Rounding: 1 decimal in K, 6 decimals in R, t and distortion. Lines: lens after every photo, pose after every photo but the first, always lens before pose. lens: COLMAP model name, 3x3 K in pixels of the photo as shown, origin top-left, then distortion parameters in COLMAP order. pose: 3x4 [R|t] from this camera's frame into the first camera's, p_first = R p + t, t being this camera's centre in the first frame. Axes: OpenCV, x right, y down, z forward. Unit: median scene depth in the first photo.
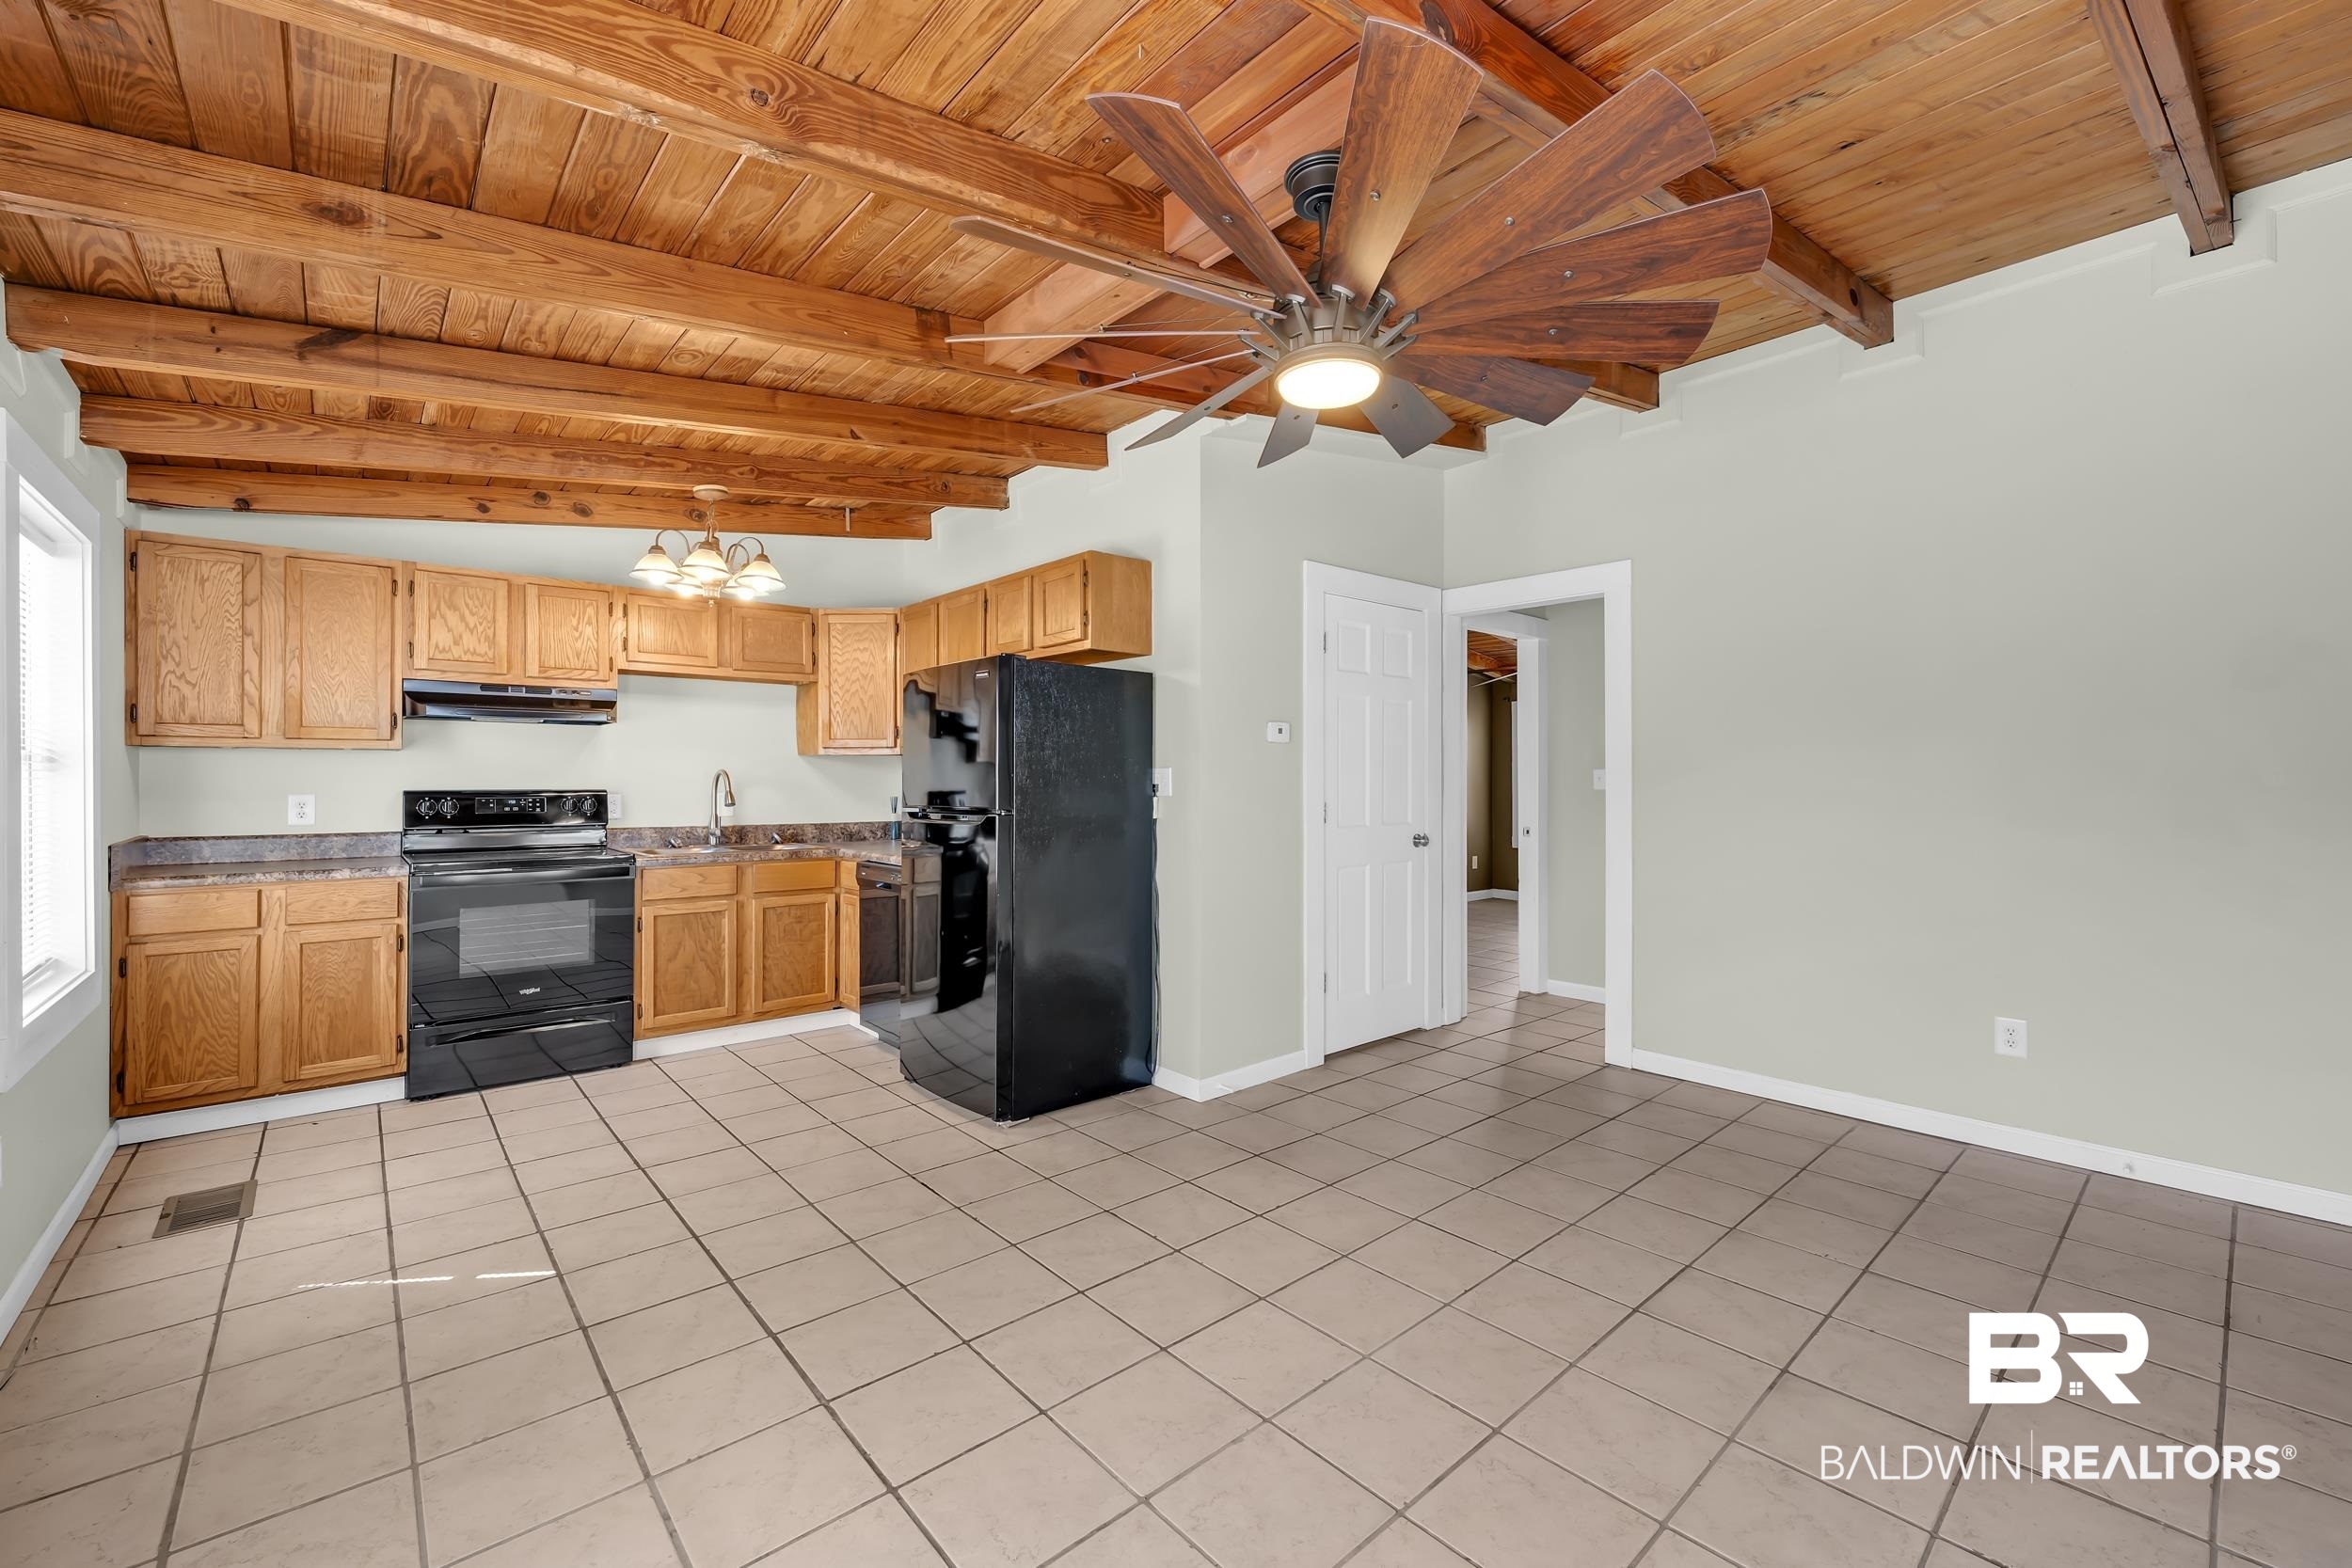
lens RADIAL K [[956.5, 0, 1184.6], [0, 956.5, 782.2], [0, 0, 1]] dist [0.001942, -0.000037]
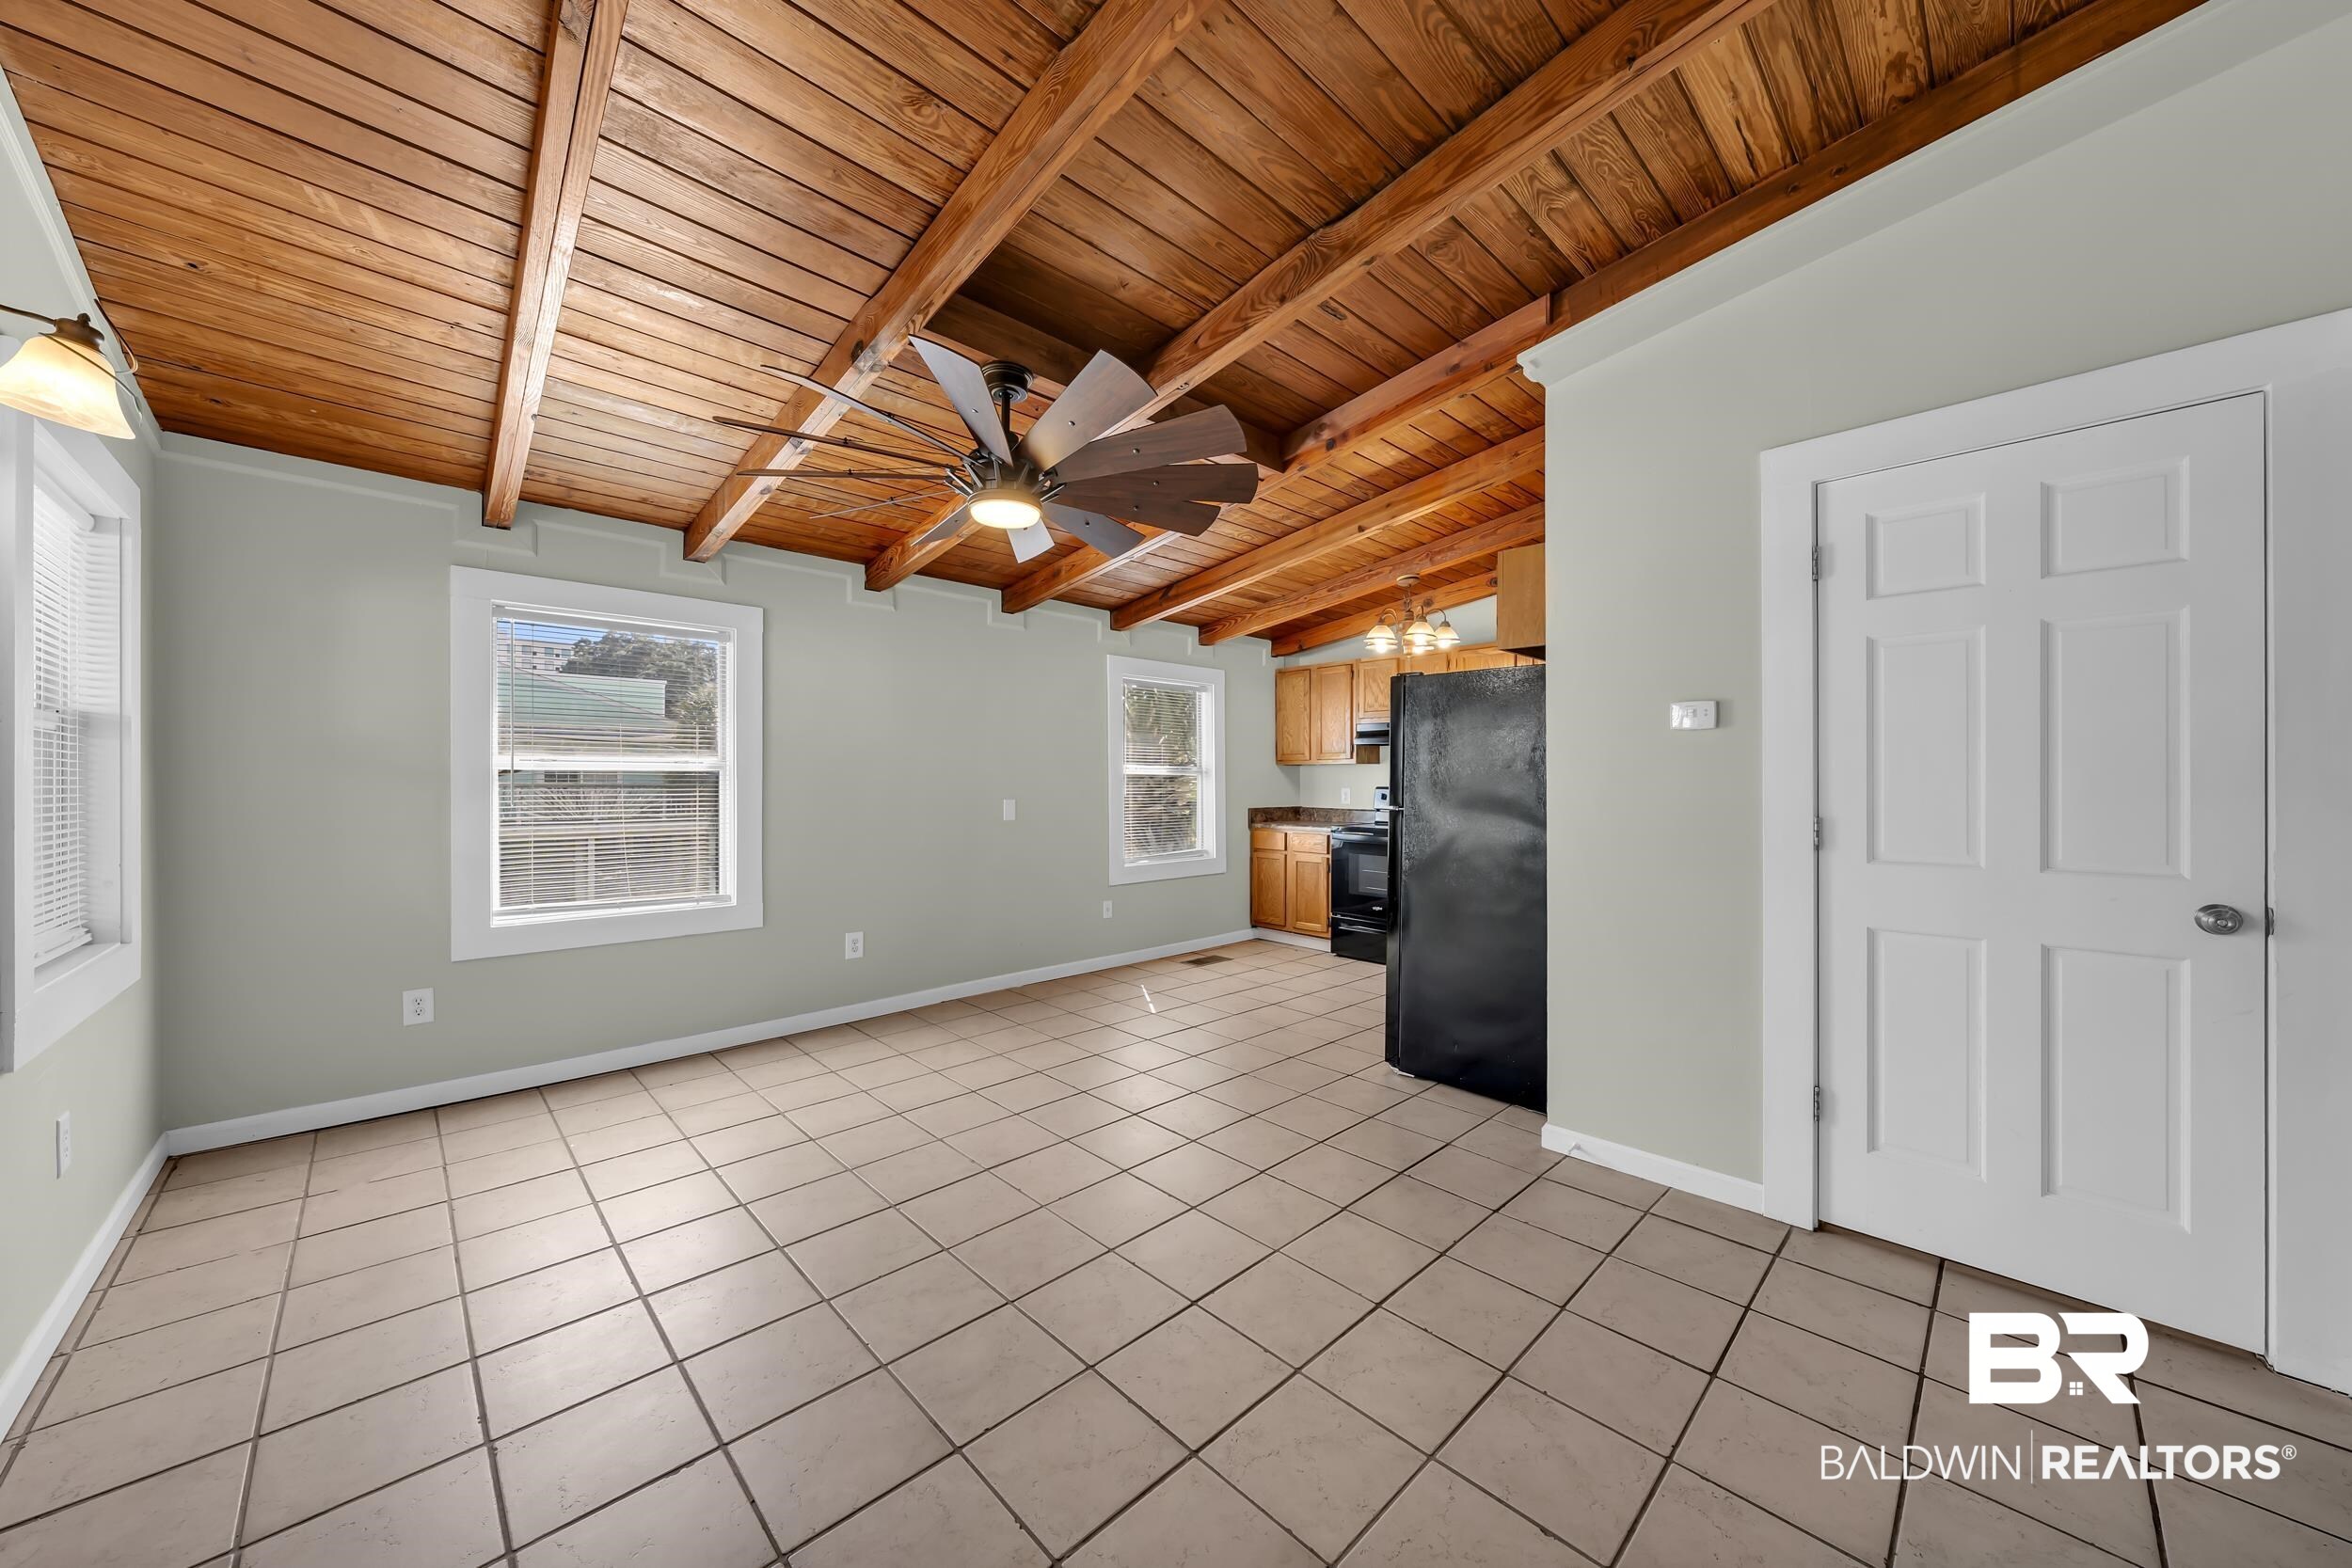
lens RADIAL K [[829.4, 0, 1179.7], [0, 829.4, 789.2], [0, 0, 1]] dist [-0.001005, 0.000027]
pose [[0.034777, 0.012496, -0.999317, 0.792185], [0.005747, 0.999903, 0.012704, -0.007942], [0.999379, -0.006185, 0.034702, 0.662294]]
